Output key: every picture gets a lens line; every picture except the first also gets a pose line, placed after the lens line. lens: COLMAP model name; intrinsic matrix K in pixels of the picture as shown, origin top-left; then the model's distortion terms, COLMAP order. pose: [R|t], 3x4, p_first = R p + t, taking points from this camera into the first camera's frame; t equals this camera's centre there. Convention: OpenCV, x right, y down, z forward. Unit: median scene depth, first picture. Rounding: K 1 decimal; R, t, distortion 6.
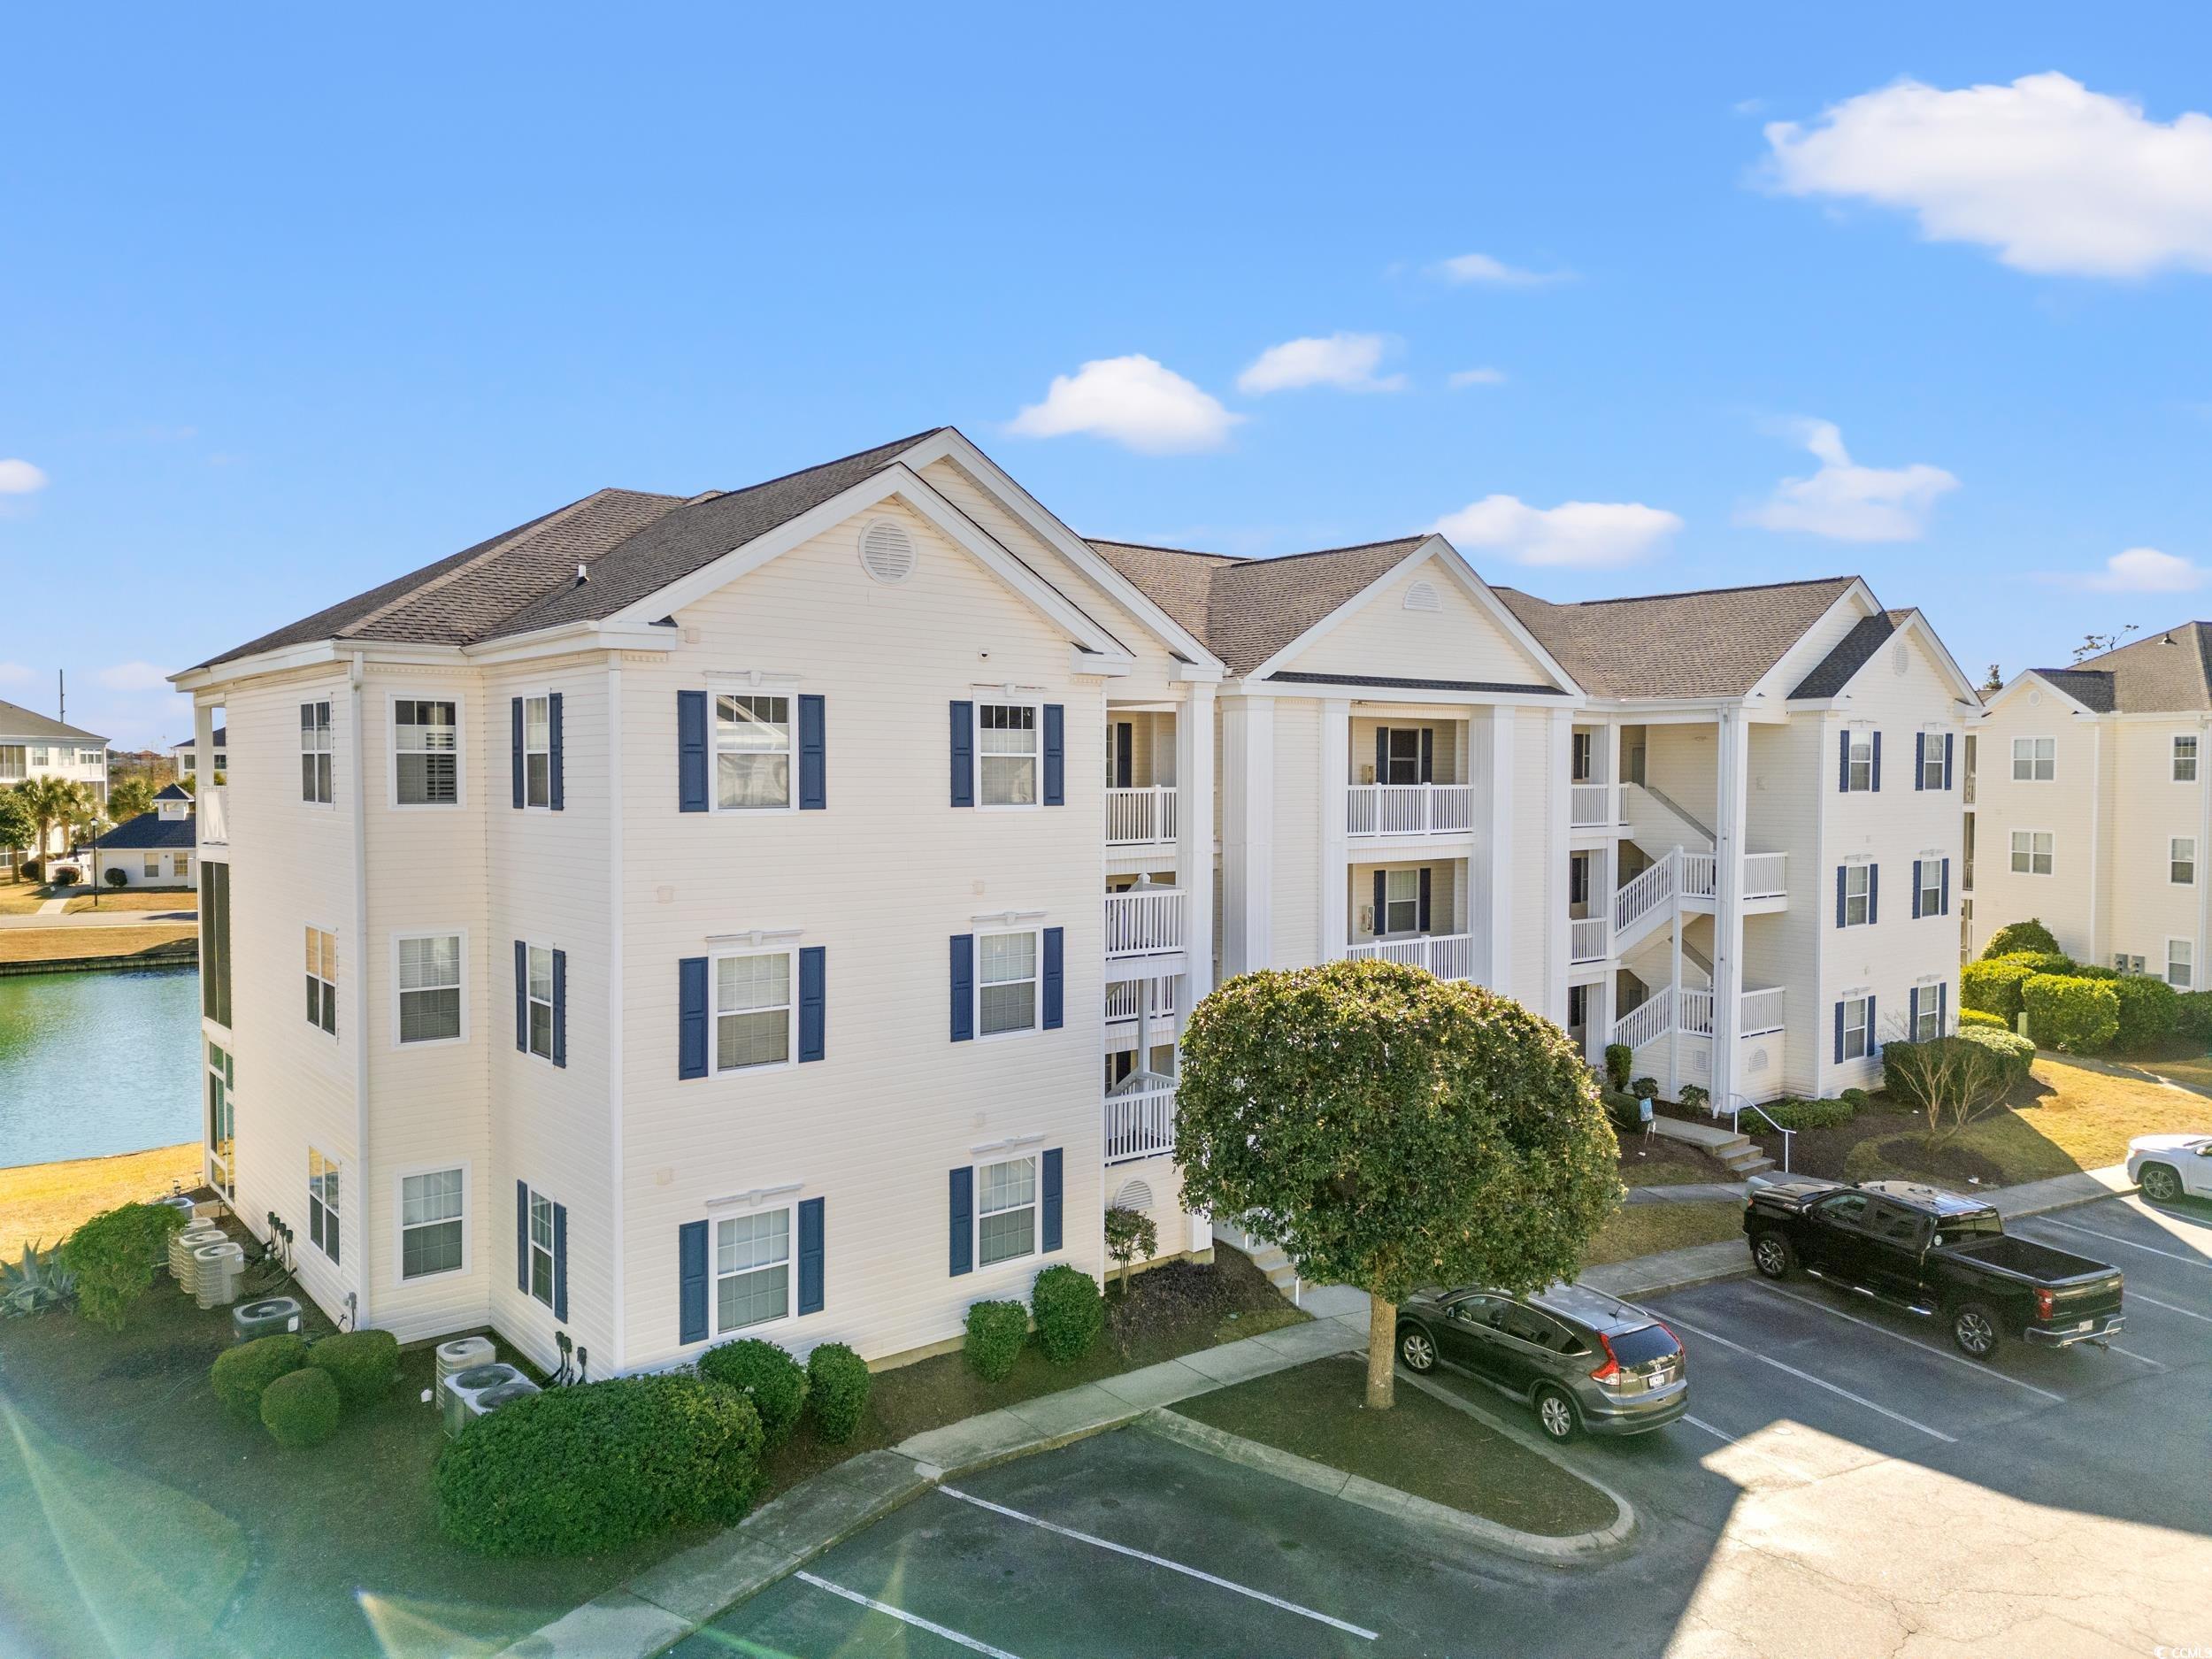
lens RADIAL K [[1547.1, 0, 1108.2], [0, 1547.1, 825.4], [0, 0, 1]] dist [0.075426, -0.081942]
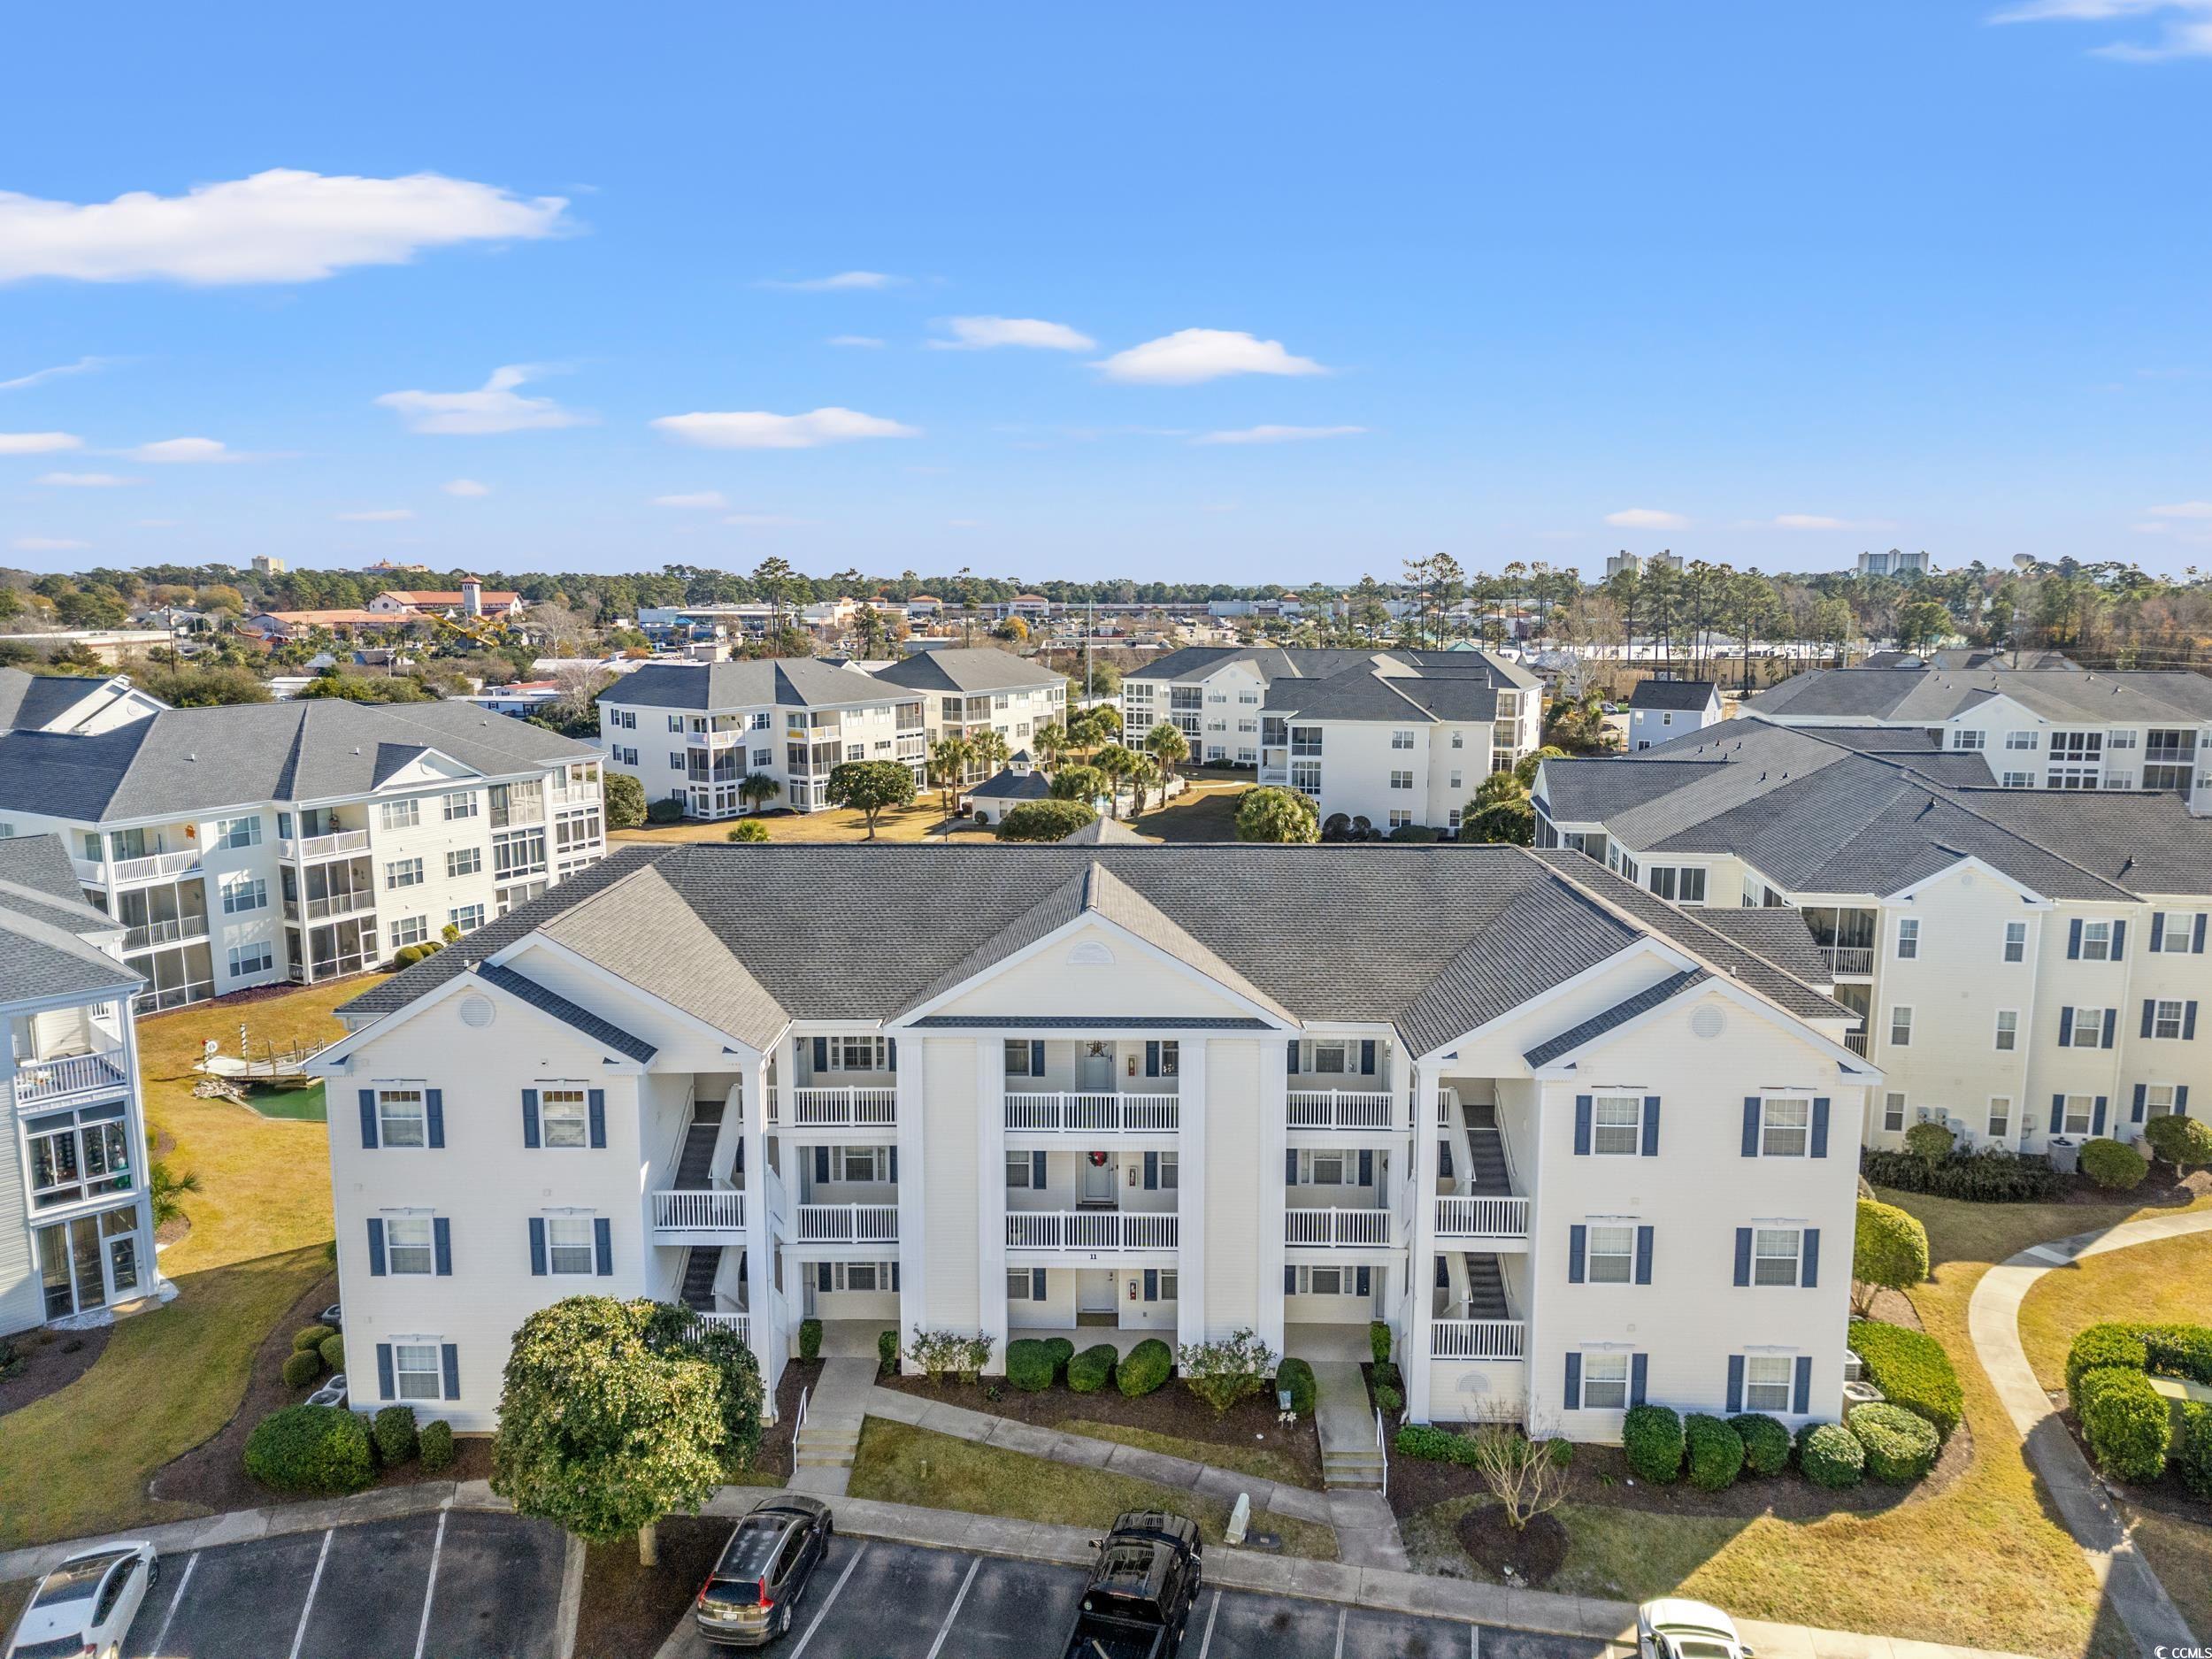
lens RADIAL K [[1547.1, 0, 1099.7], [0, 1547.1, 810.9], [0, 0, 1]] dist [0.075426, -0.081942]
pose [[0.761927, 0.090819, -0.641263, 1.497814], [-0.020526, 0.993008, 0.116247, -0.610112], [0.647337, -0.075410, 0.758464, 0.099363]]
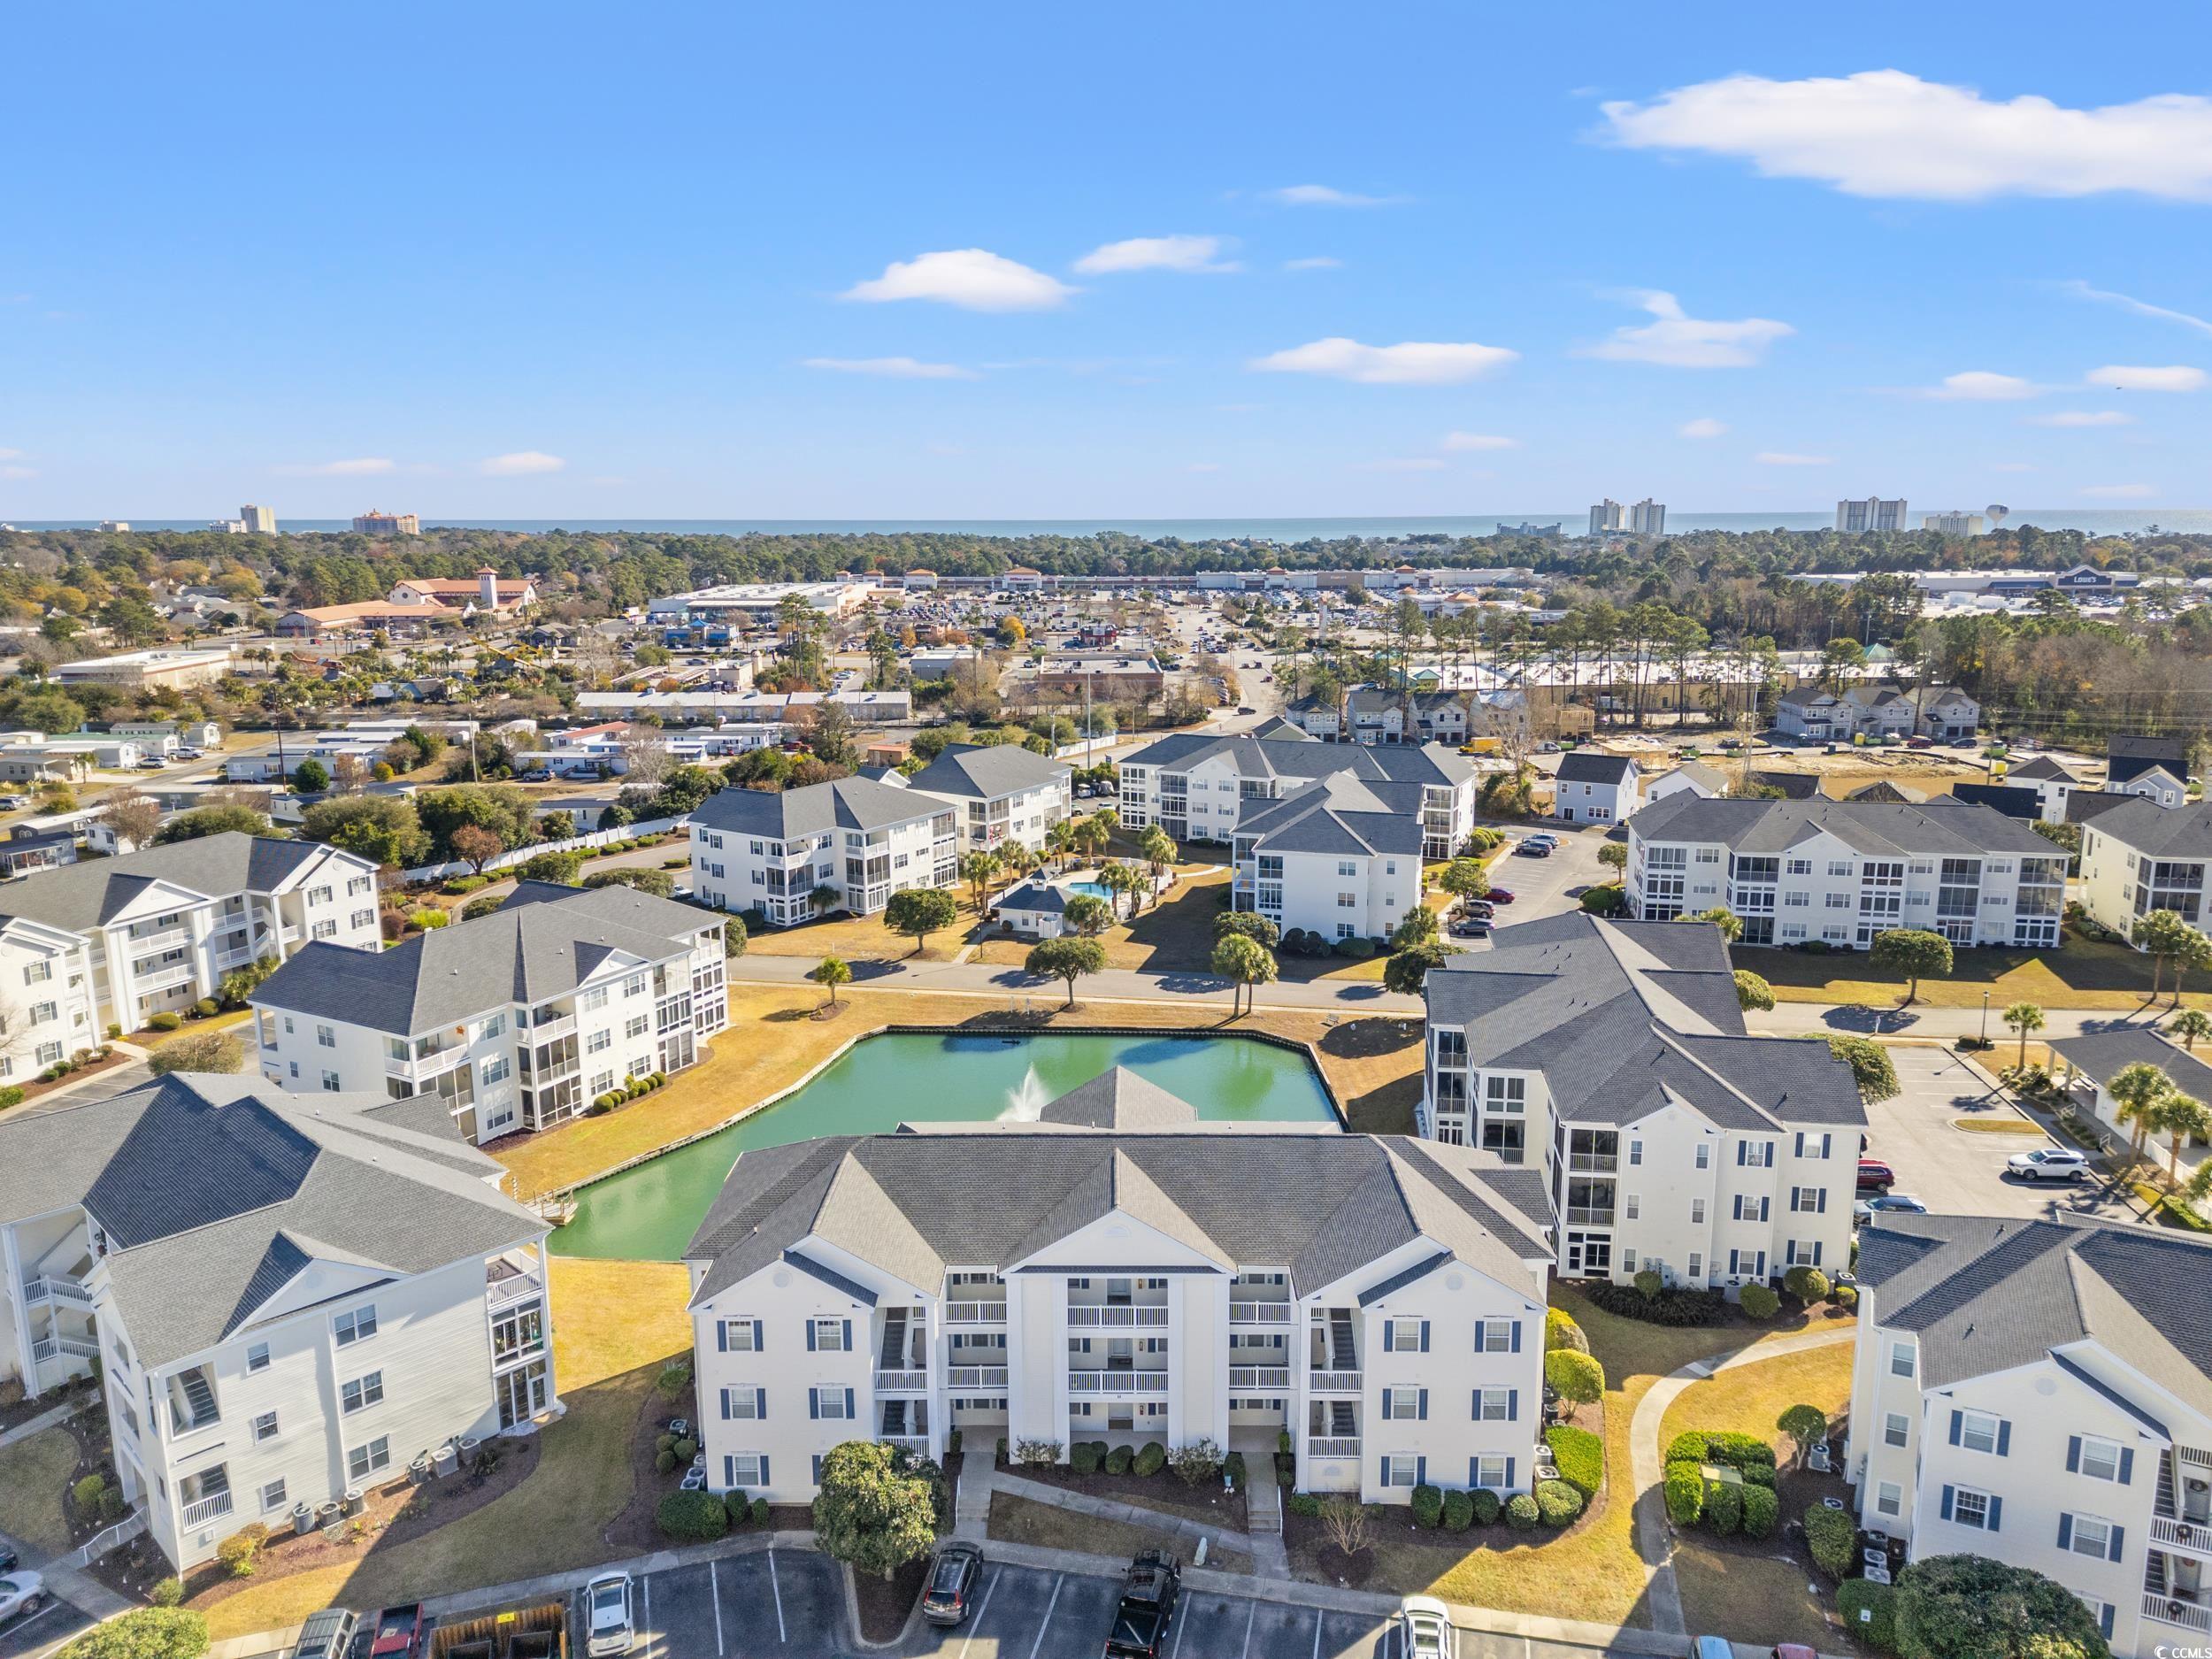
lens RADIAL K [[1547.1, 0, 1104.2], [0, 1547.1, 807.4], [0, 0, 1]] dist [0.075426, -0.081942]
pose [[0.768533, 0.112986, -0.629755, 2.266473], [-0.016882, 0.987522, 0.156572, -1.629642], [0.639587, -0.109699, 0.760851, -0.940135]]
